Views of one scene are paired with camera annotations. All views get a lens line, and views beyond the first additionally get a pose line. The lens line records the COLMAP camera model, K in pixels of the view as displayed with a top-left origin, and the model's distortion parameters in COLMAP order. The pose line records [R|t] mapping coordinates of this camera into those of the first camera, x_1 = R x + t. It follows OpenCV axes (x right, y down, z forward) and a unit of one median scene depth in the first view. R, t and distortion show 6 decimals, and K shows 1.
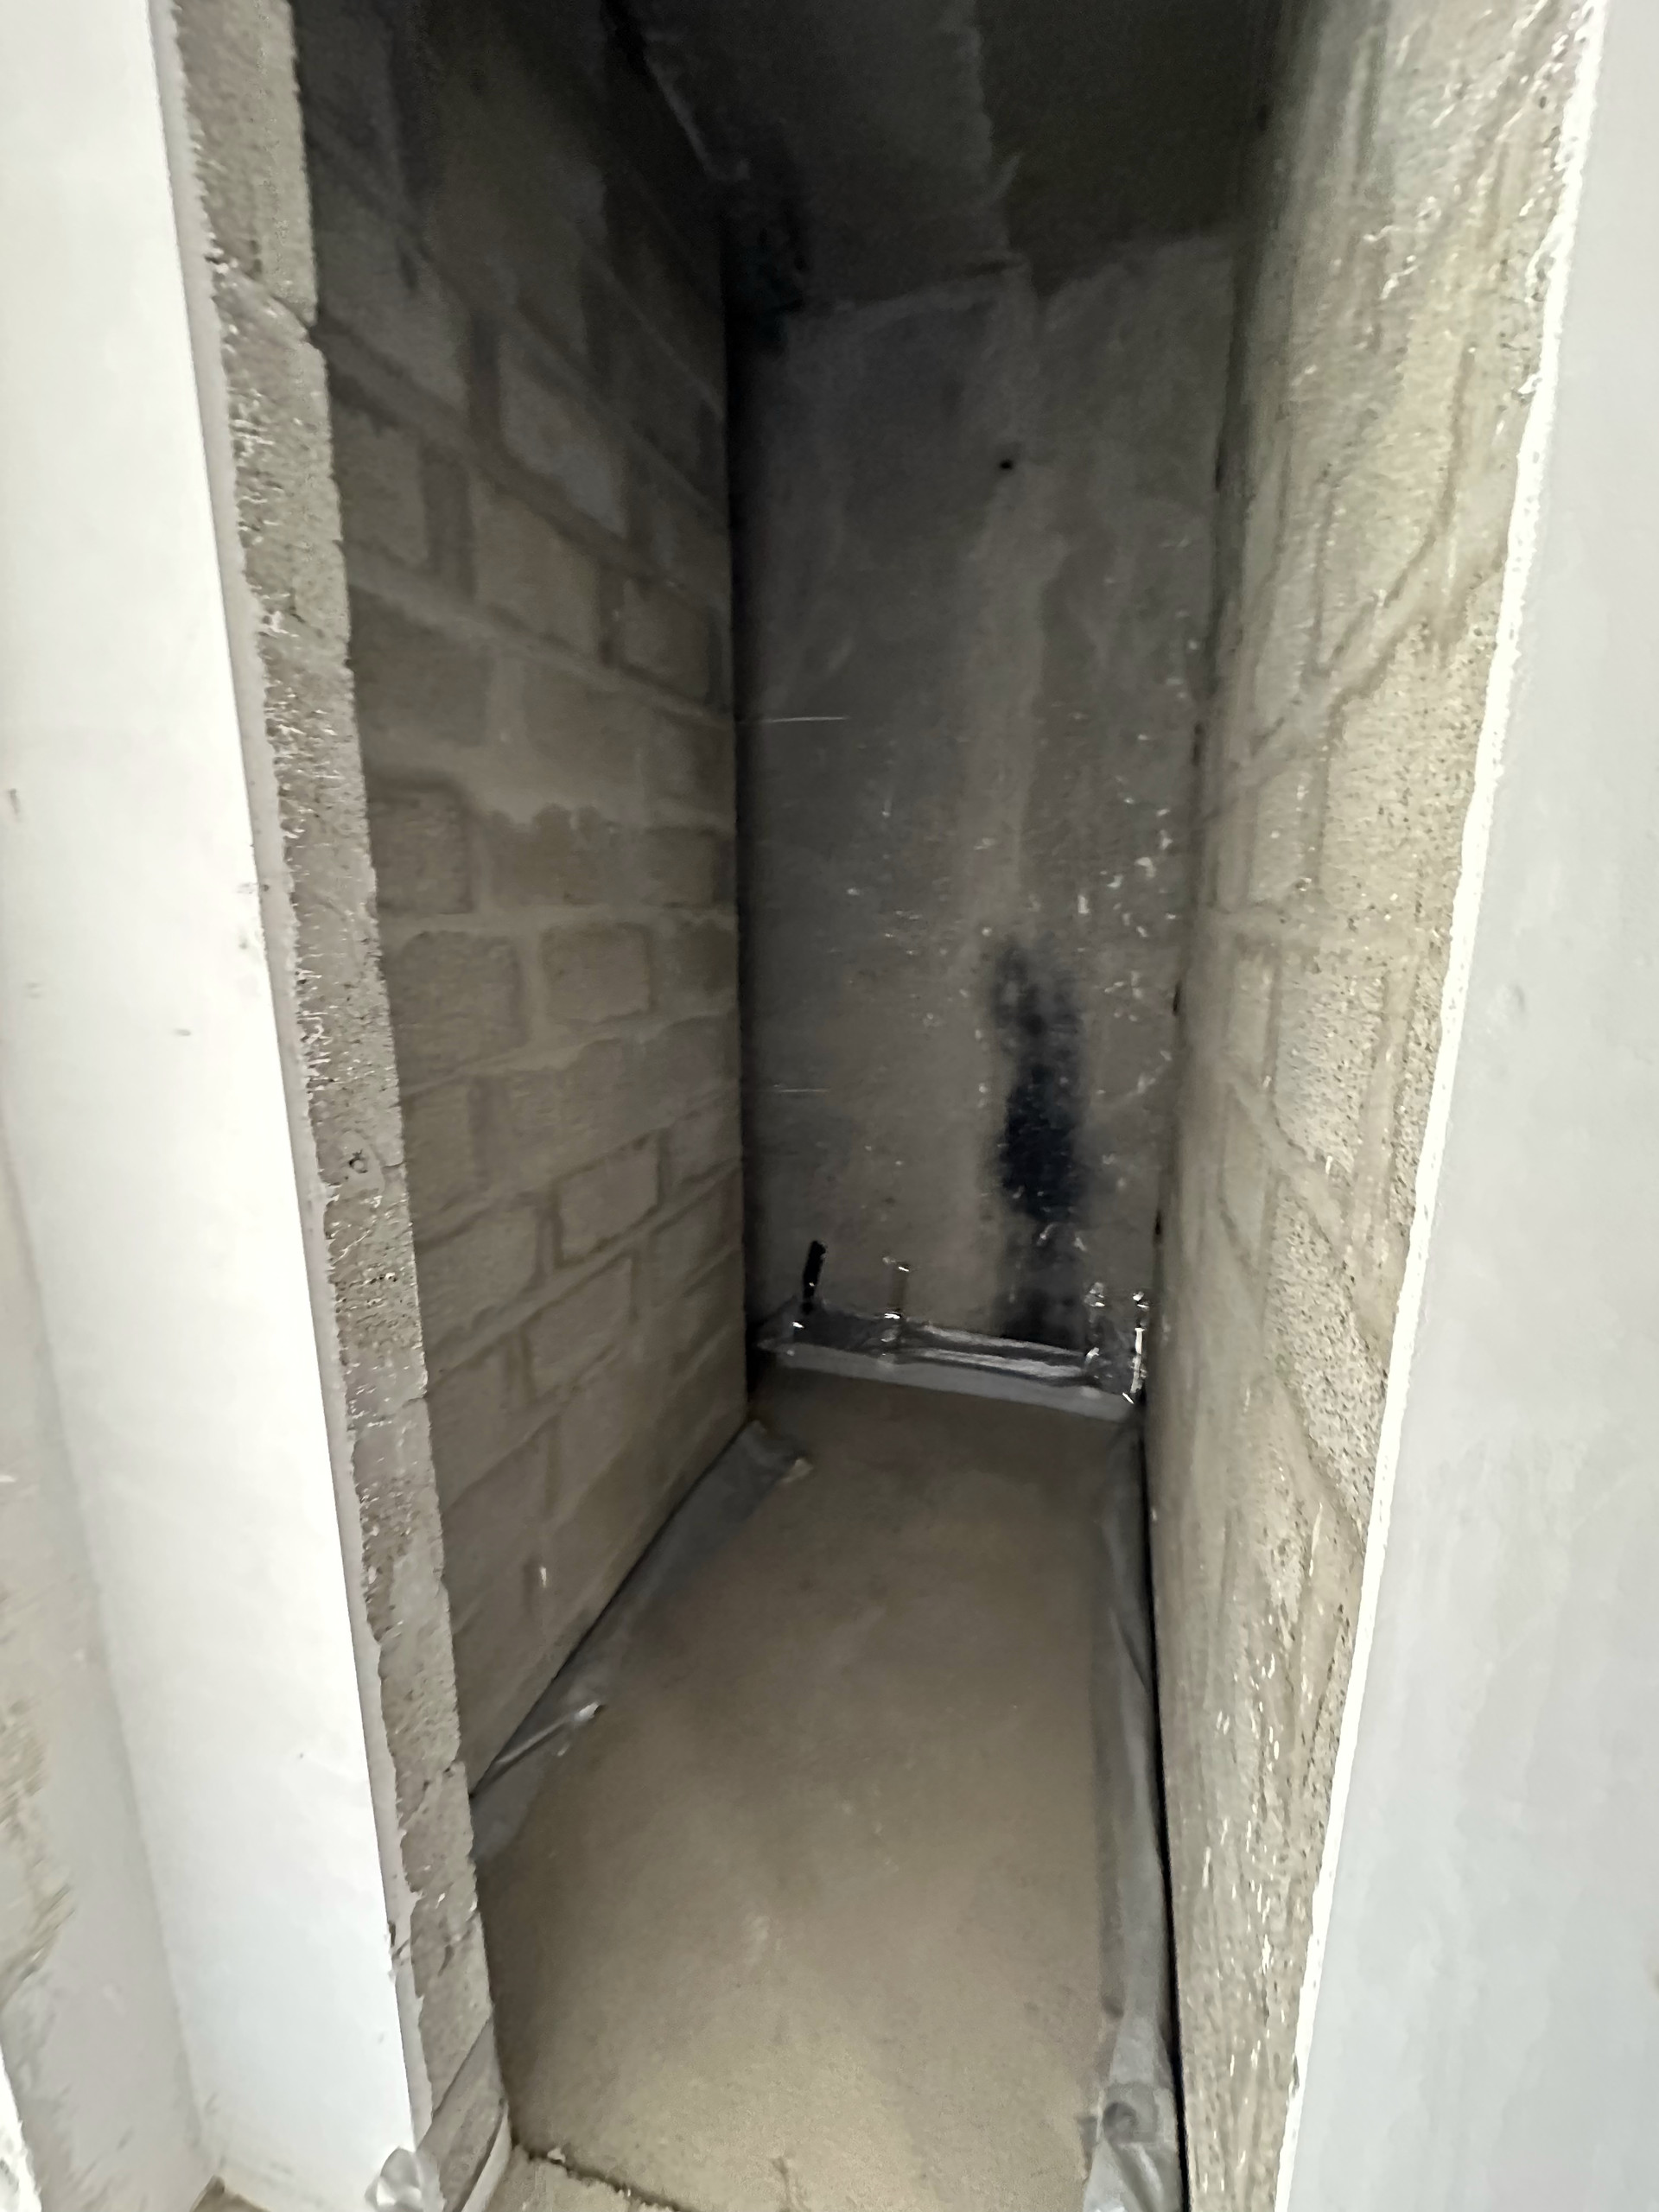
lens RADIAL K [[886.1, 0, 832.9], [0, 886.1, 1101.0], [0, 0, 1]] dist [-0.002229, 0.000337]
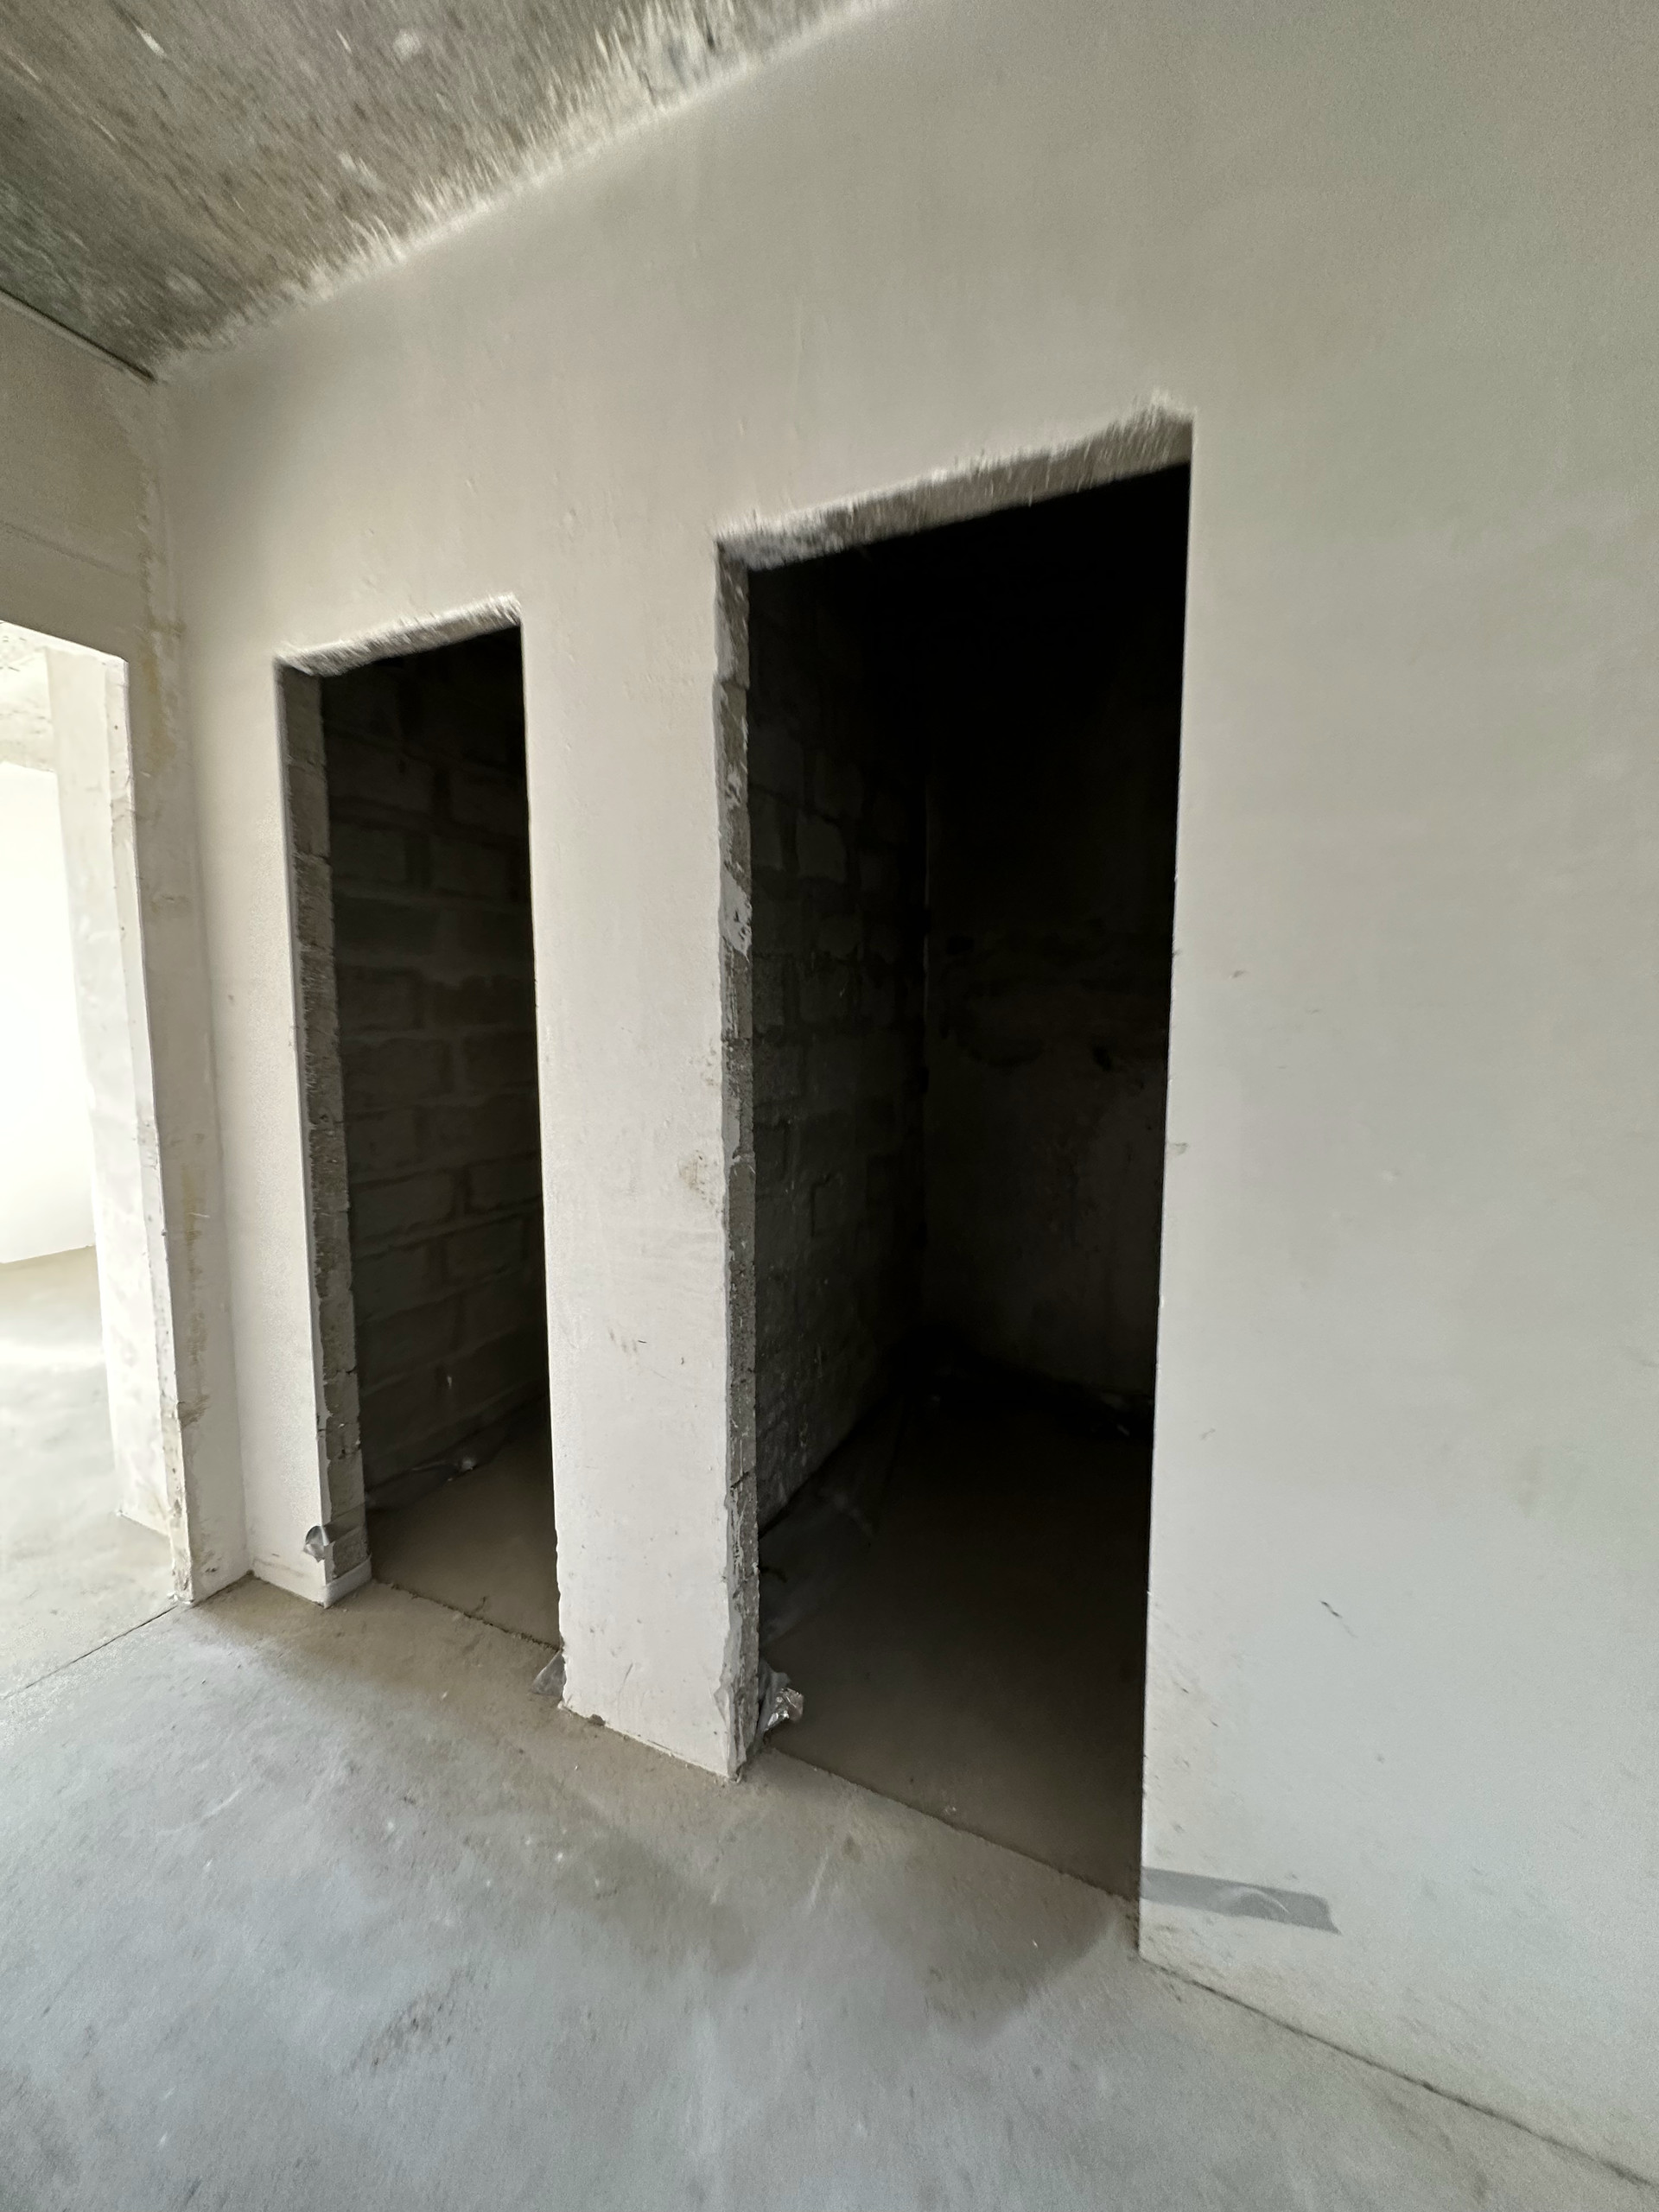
lens RADIAL K [[886.1, 0, 827.9], [0, 886.1, 1103.6], [0, 0, 1]] dist [-0.002229, 0.000337]
pose [[0.989061, 0.017226, -0.146495, 1.334479], [-0.032527, 0.994180, -0.102704, 0.233295], [0.143873, 0.106346, 0.983865, -1.427535]]
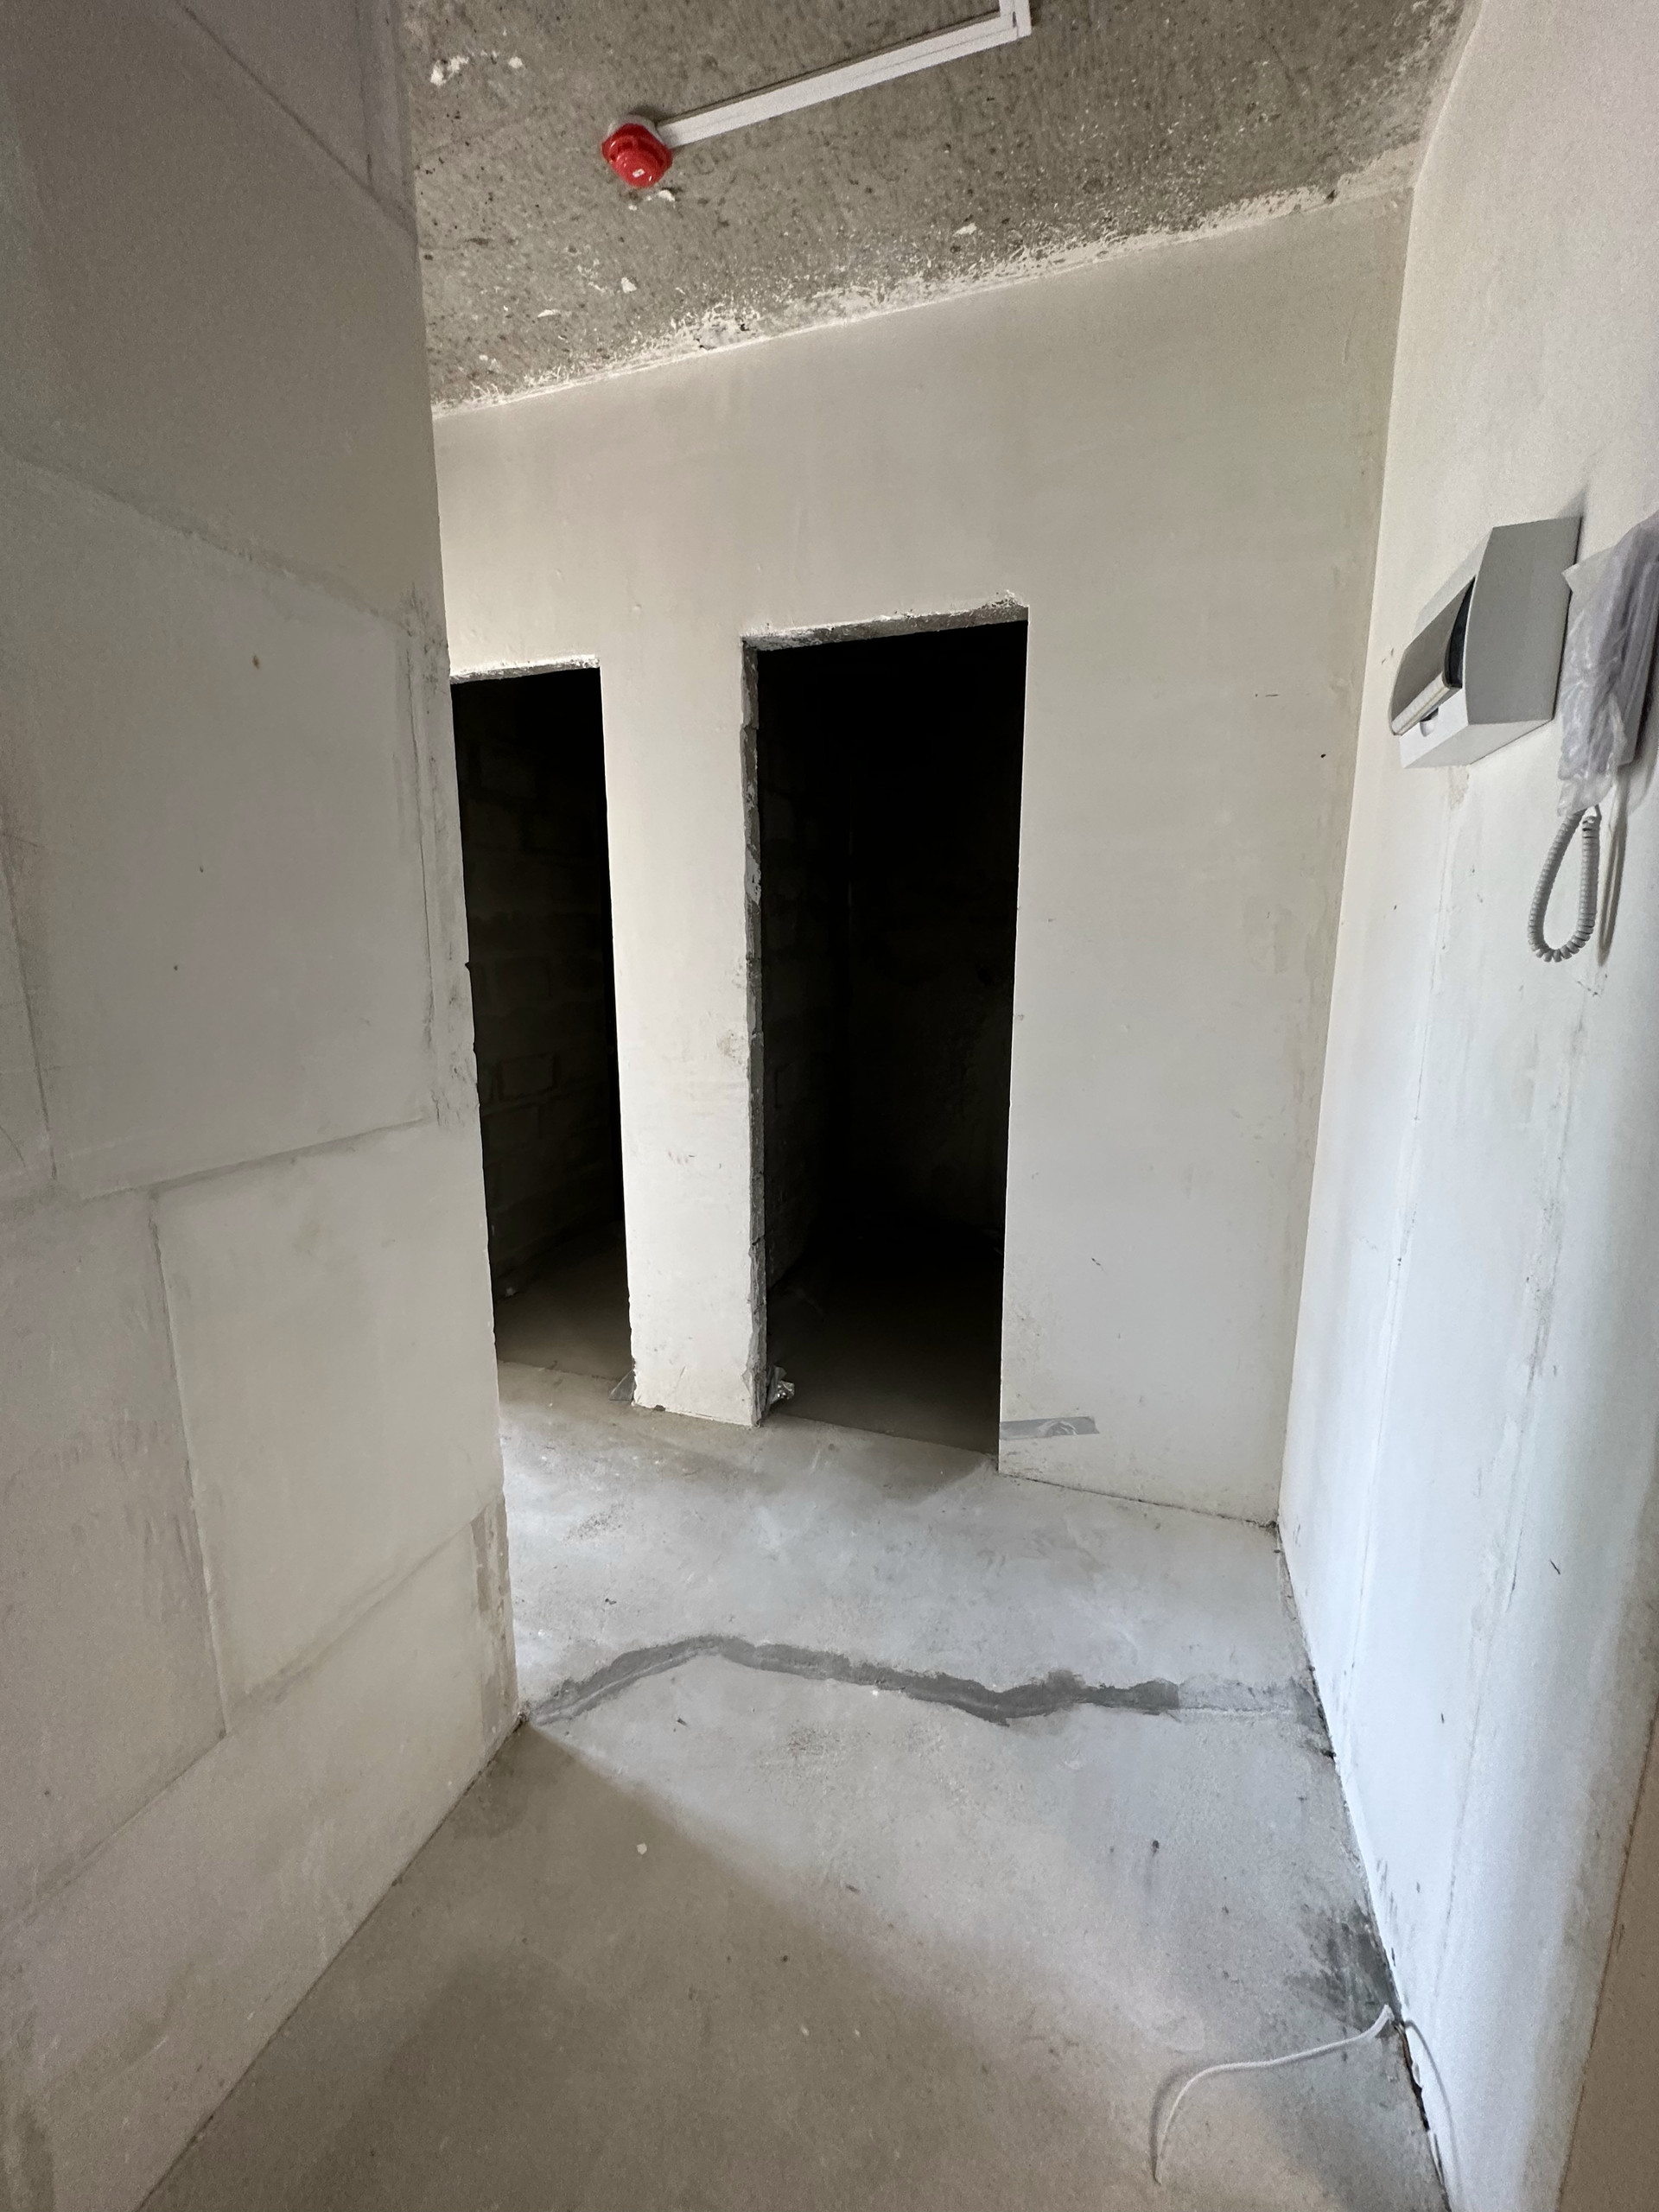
lens RADIAL K [[886.1, 0, 825.0], [0, 886.1, 1103.9], [0, 0, 1]] dist [-0.002229, 0.000337]
pose [[0.999457, 0.008670, -0.031800, 1.199632], [-0.009469, 0.999642, -0.025043, 0.467024], [0.031571, 0.025330, 0.999180, -2.552678]]
